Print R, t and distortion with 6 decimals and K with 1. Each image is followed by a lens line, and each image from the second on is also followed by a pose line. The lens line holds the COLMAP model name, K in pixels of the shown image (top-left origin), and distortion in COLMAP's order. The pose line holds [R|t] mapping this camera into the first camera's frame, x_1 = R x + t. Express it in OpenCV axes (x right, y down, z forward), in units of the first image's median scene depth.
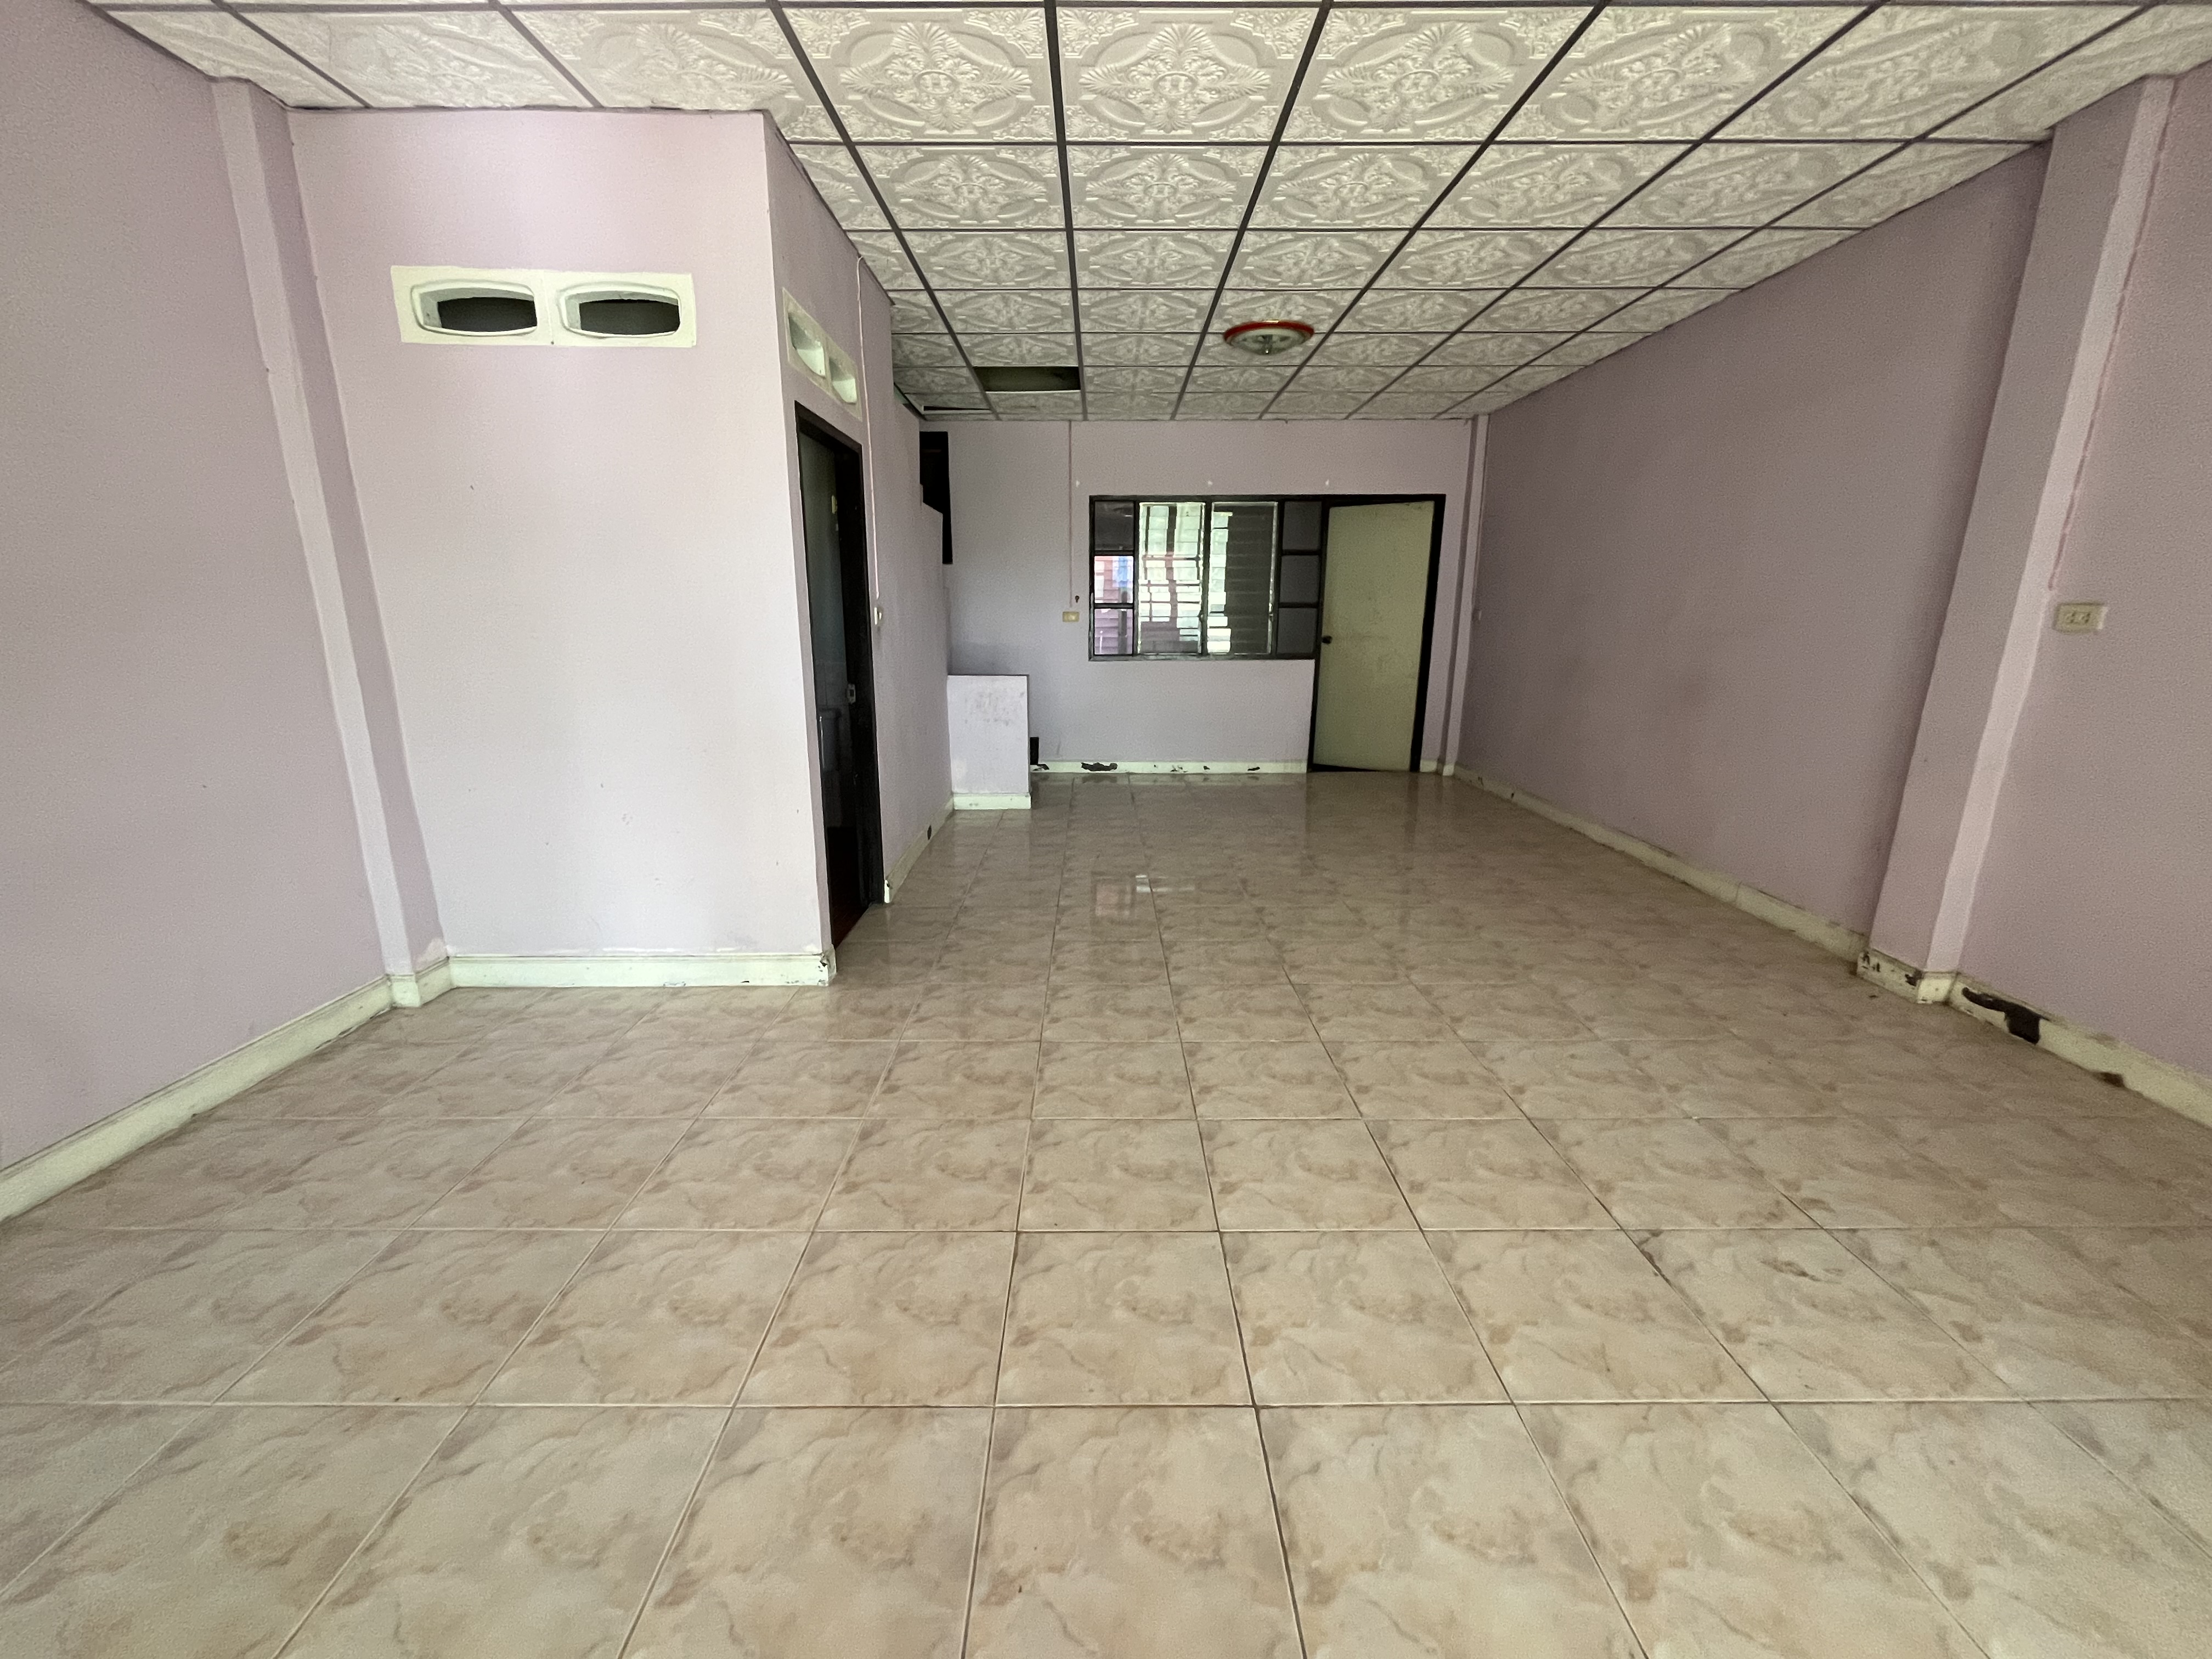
lens RADIAL K [[890.5, 0, 1108.4], [0, 890.5, 845.3], [0, 0, 1]] dist [0.004345, -0.000058]
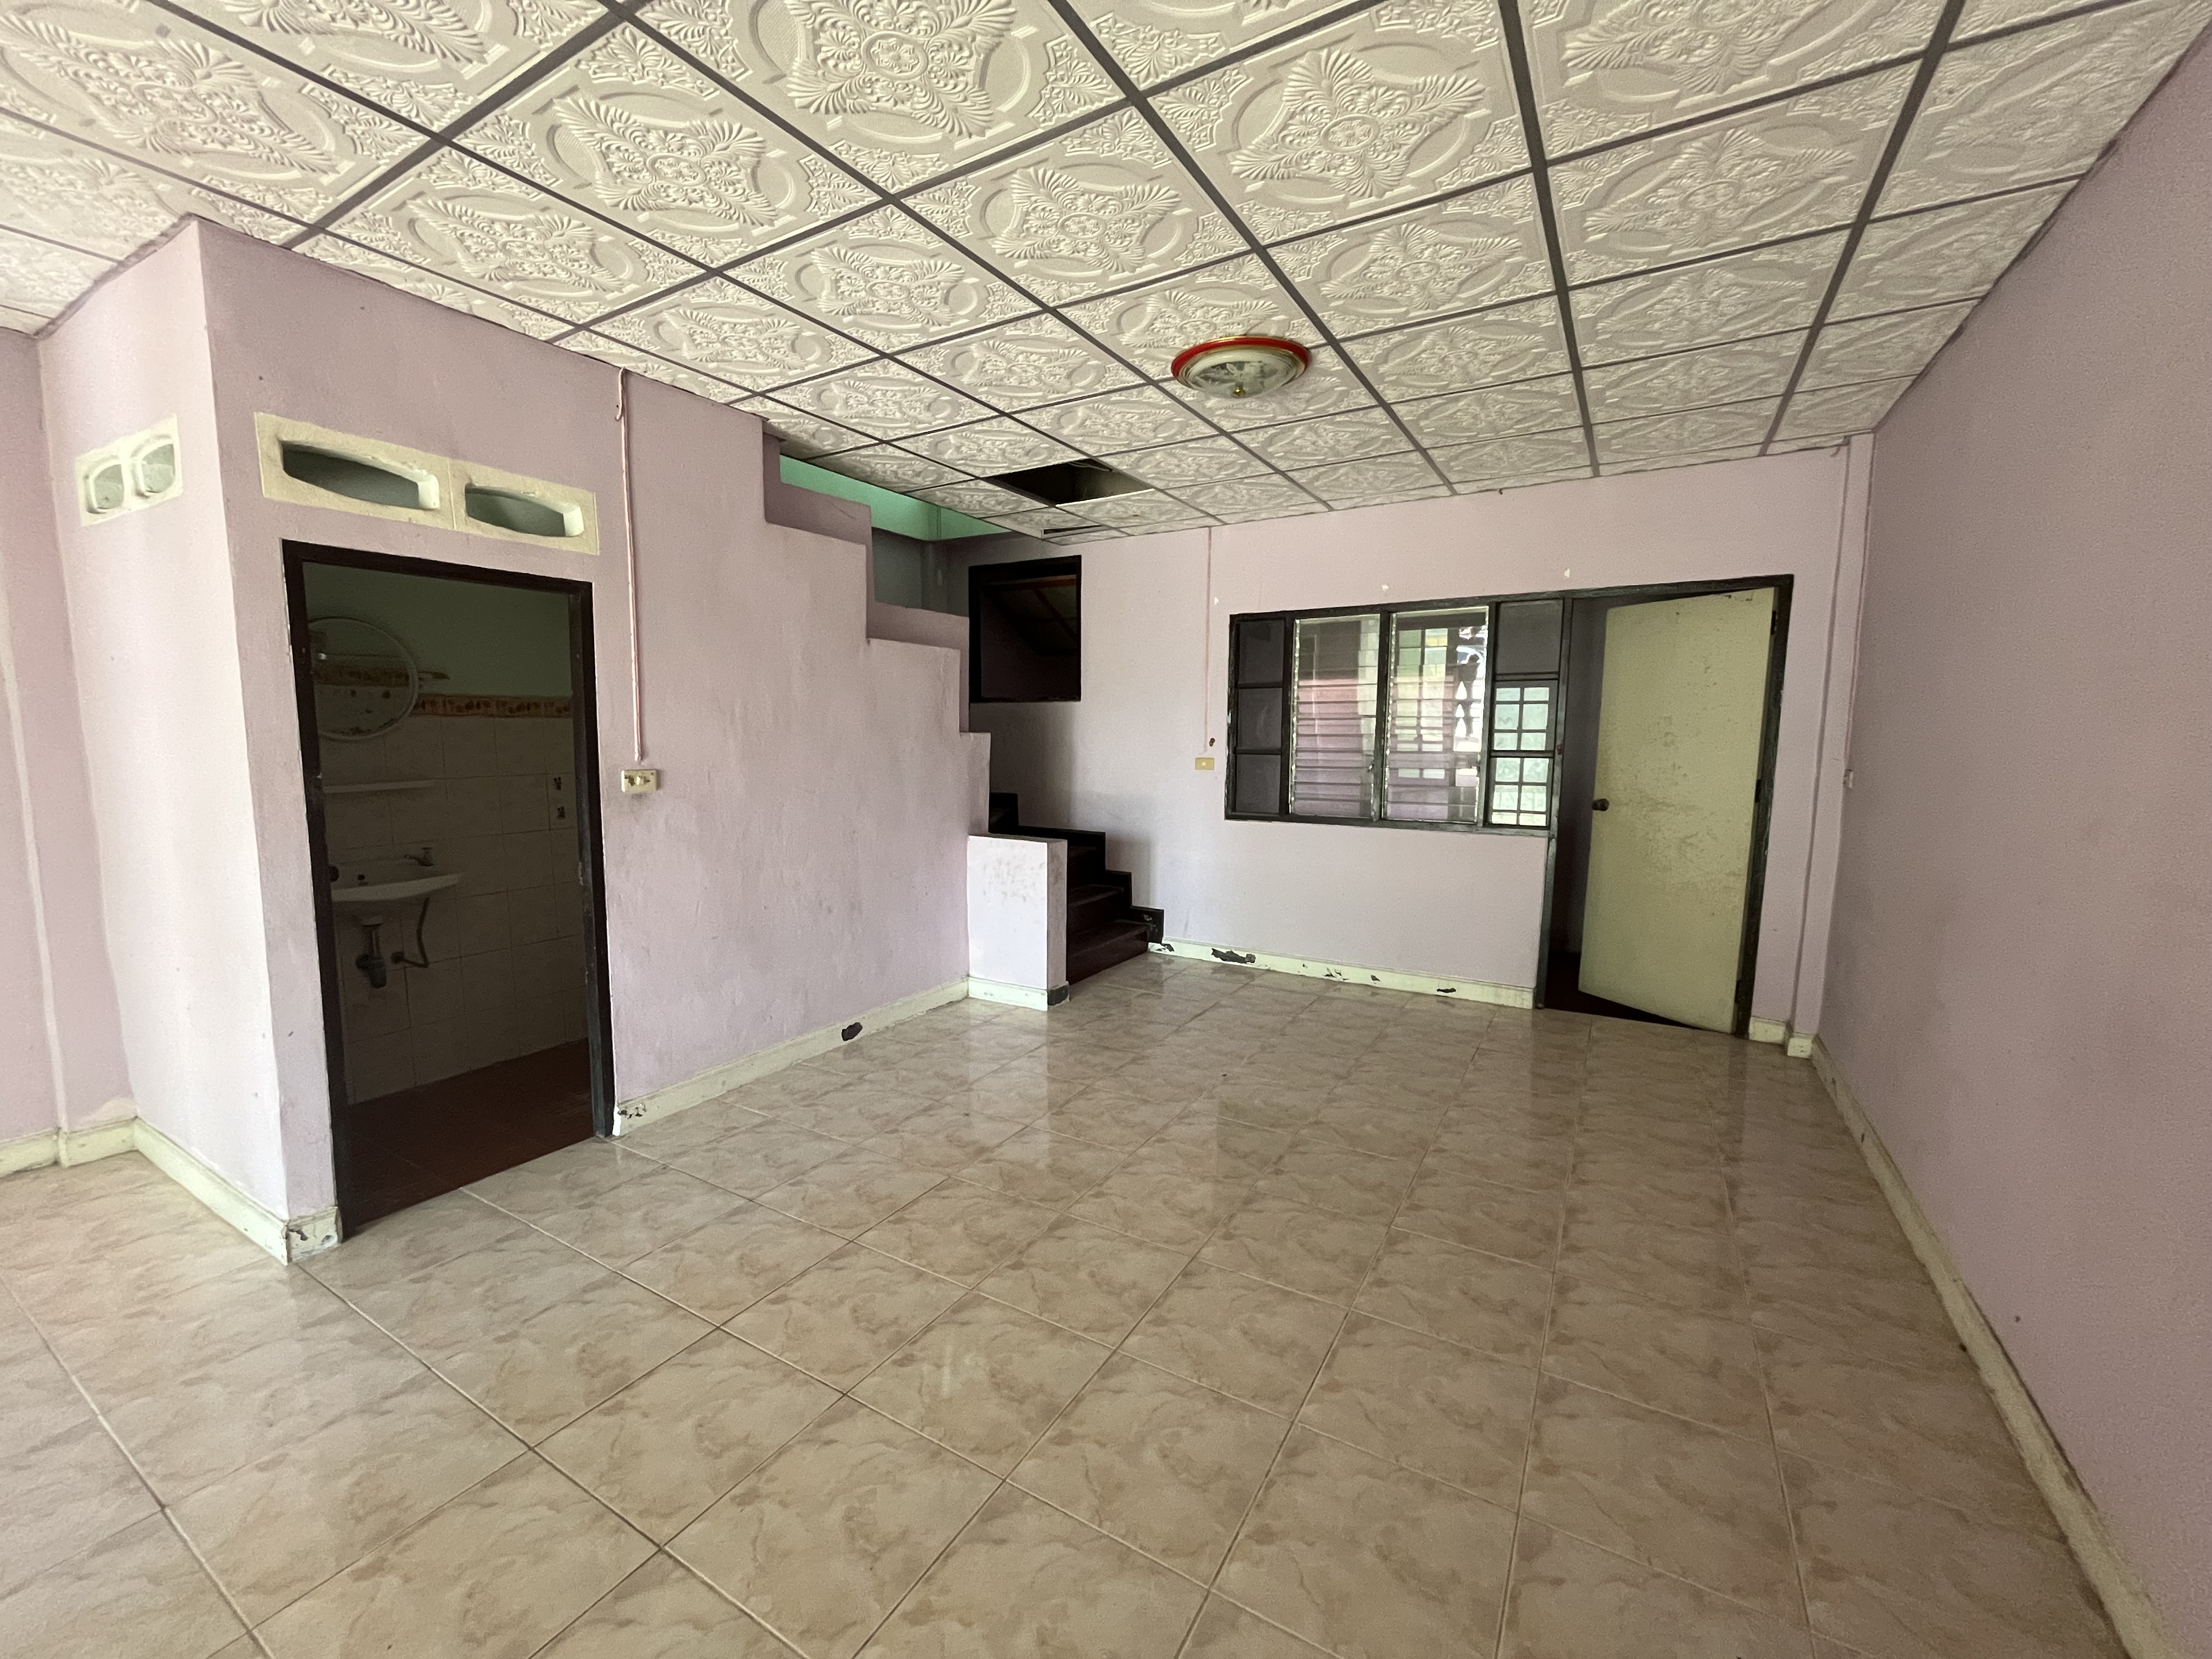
lens RADIAL K [[855.9, 0, 1103.6], [0, 855.9, 817.5], [0, 0, 1]] dist [-0.004049, -0.000430]
pose [[0.846826, 0.042410, -0.530177, 0.279956], [-0.132966, 0.982044, -0.133825, -0.092939], [0.514982, 0.183822, 0.837260, 0.301642]]
